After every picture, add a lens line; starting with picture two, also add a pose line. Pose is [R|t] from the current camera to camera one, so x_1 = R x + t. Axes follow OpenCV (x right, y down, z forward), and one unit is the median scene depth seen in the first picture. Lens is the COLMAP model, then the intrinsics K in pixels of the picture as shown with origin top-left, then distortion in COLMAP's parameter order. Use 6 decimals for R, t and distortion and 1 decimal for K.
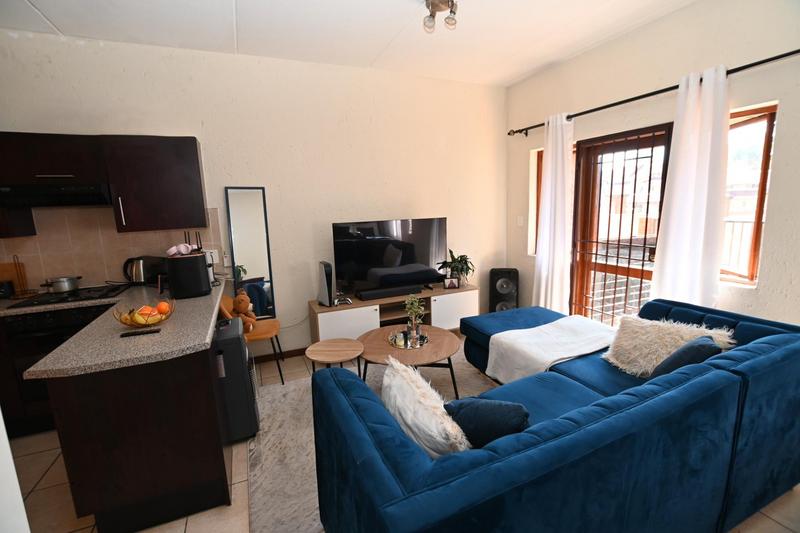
lens RADIAL K [[365.6, 0, 397.0], [0, 365.6, 267.6], [0, 0, 1]] dist [-0.034314, 0.005533]
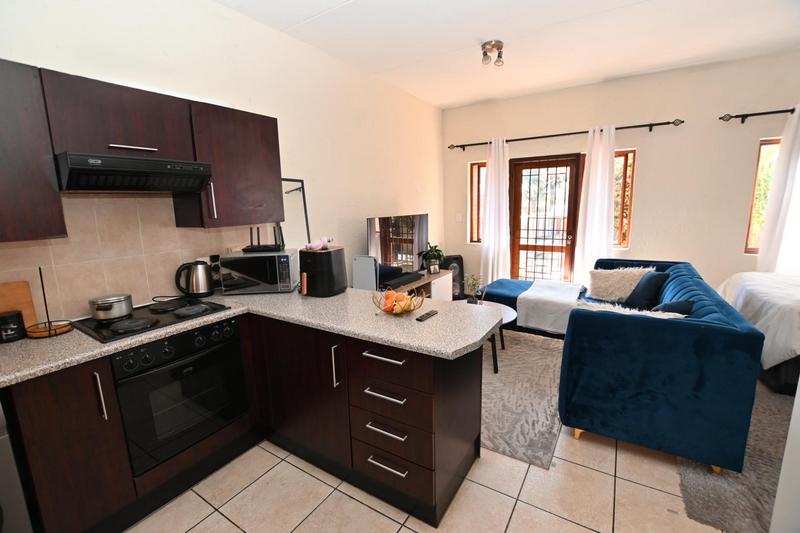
lens RADIAL K [[365.6, 0, 397.0], [0, 365.6, 267.6], [0, 0, 1]] dist [-0.034314, 0.005533]
pose [[0.823354, -0.084479, 0.561205, -0.733917], [0.093732, 0.995521, 0.012341, 0.014093], [-0.559734, 0.042442, 0.827585, 0.101518]]
